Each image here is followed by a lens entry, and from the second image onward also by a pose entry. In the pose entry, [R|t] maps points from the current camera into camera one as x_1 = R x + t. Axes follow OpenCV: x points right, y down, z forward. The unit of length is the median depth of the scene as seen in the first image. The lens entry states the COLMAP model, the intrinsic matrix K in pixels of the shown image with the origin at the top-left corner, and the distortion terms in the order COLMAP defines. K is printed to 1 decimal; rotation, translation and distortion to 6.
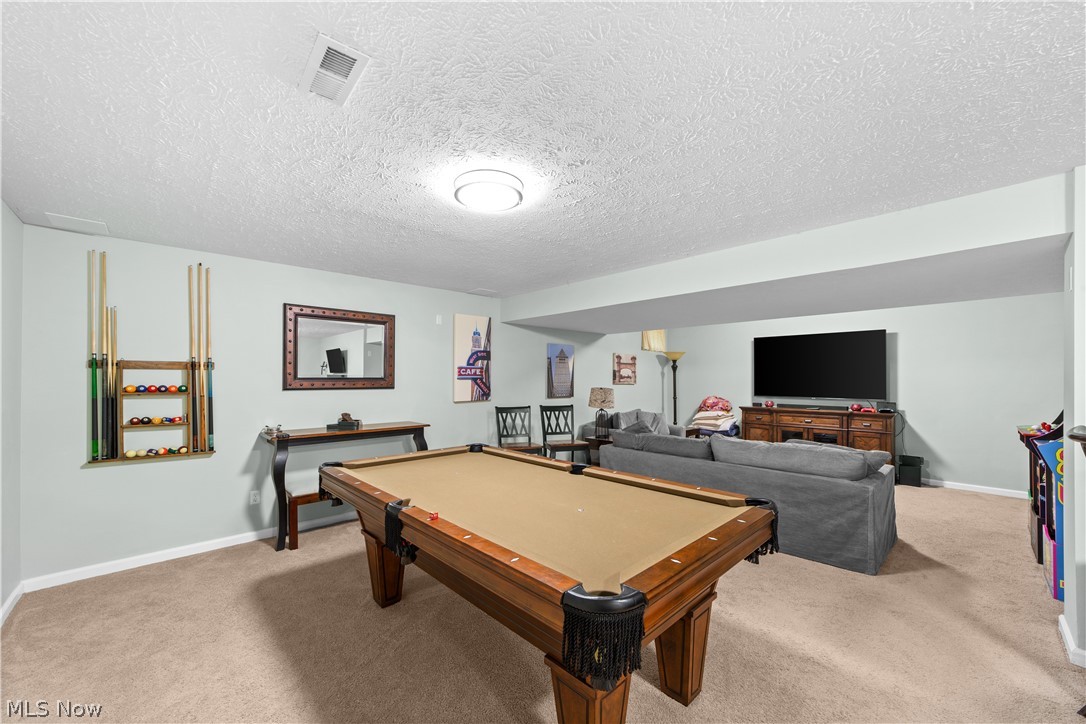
lens RADIAL K [[418.0, 0, 543.6], [0, 418.0, 373.6], [0, 0, 1]] dist [-0.014761, 0.006413]
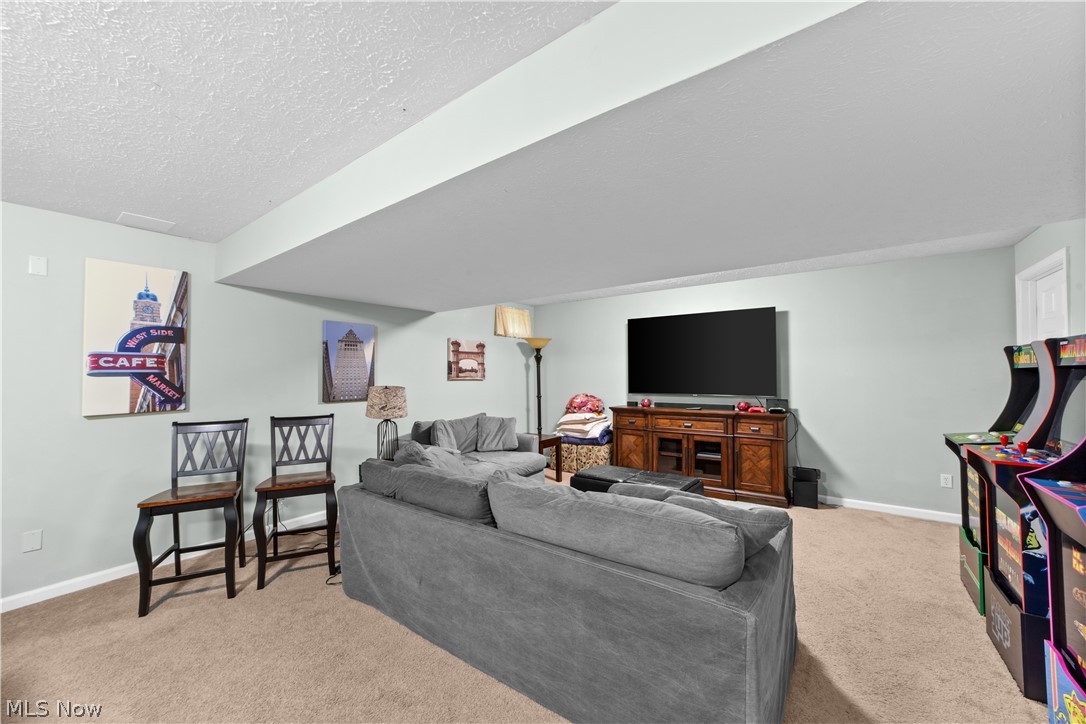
lens RADIAL K [[418.0, 0, 543.5], [0, 418.0, 364.9], [0, 0, 1]] dist [-0.014761, 0.006413]
pose [[0.983615, -0.006000, 0.180184, 0.268522], [0.007743, 0.999930, -0.008974, 0.008454], [-0.180117, 0.010222, 0.983592, 0.327941]]
